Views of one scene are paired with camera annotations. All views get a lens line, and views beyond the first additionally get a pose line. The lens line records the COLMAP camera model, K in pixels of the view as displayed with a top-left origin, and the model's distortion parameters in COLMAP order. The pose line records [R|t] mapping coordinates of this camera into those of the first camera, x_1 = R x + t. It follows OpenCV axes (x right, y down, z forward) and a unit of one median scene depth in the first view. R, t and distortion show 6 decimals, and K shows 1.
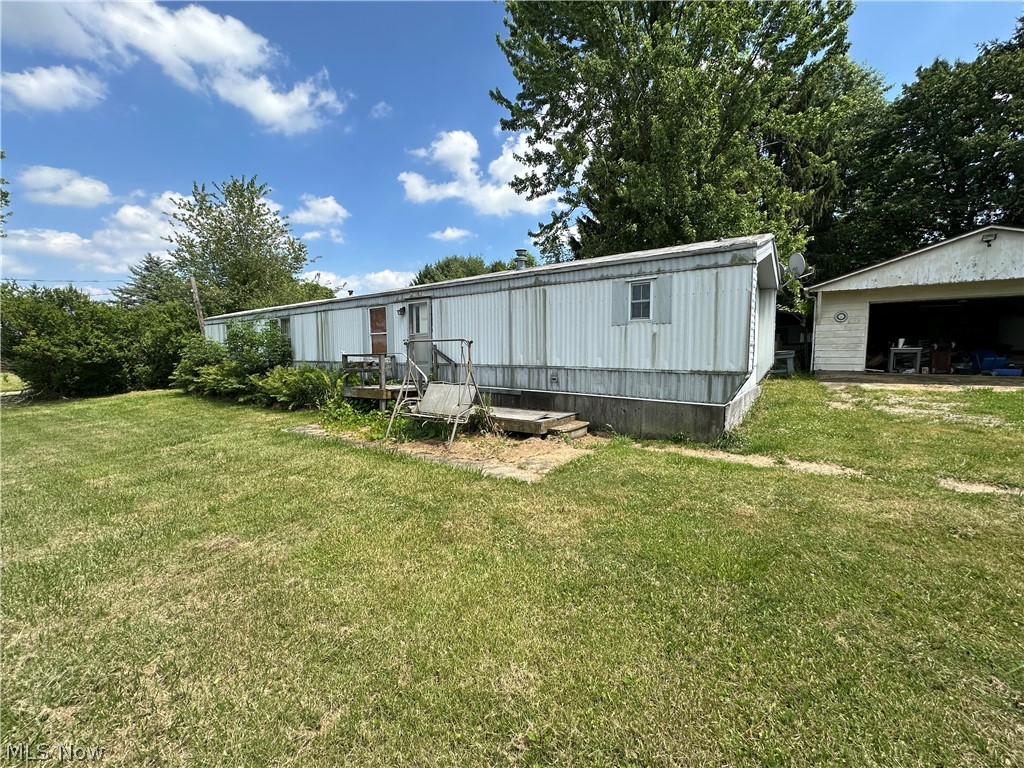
lens RADIAL K [[411.4, 0, 511.7], [0, 411.4, 383.6], [0, 0, 1]] dist [0.000401, 0.000109]
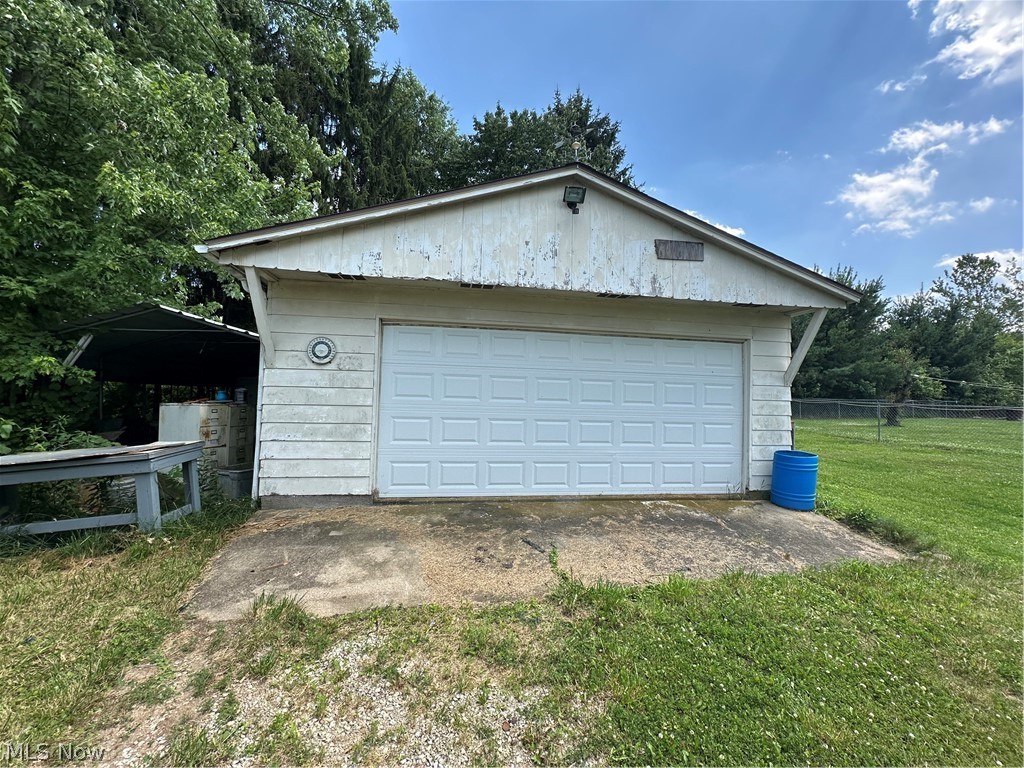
lens RADIAL K [[411.4, 0, 513.3], [0, 411.4, 385.9], [0, 0, 1]] dist [0.000401, 0.000109]
pose [[0.703816, 0.052178, 0.708464, 0.747364], [0.034037, 0.993677, -0.106997, -0.095718], [-0.709567, 0.099420, 0.697589, 0.699295]]
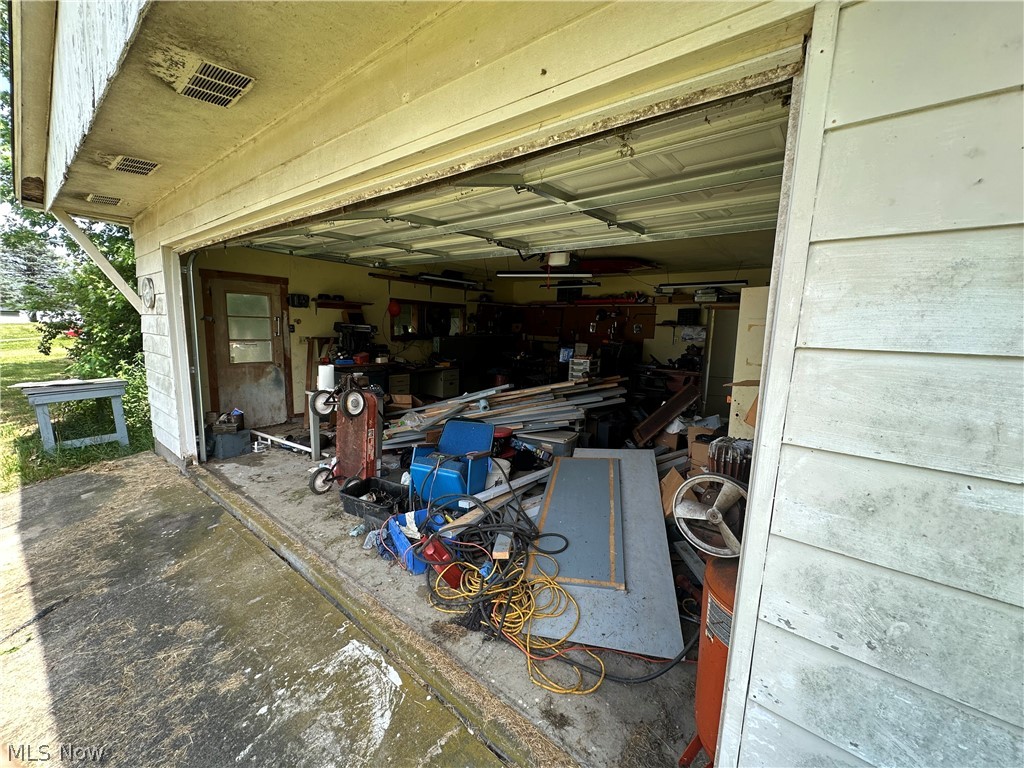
lens RADIAL K [[411.4, 0, 512.5], [0, 411.4, 383.8], [0, 0, 1]] dist [0.000401, 0.000109]
pose [[0.997592, 0.045768, -0.052111, 1.291597], [-0.042879, 0.997549, 0.055285, -0.137684], [0.054514, -0.052918, 0.997110, 0.768583]]
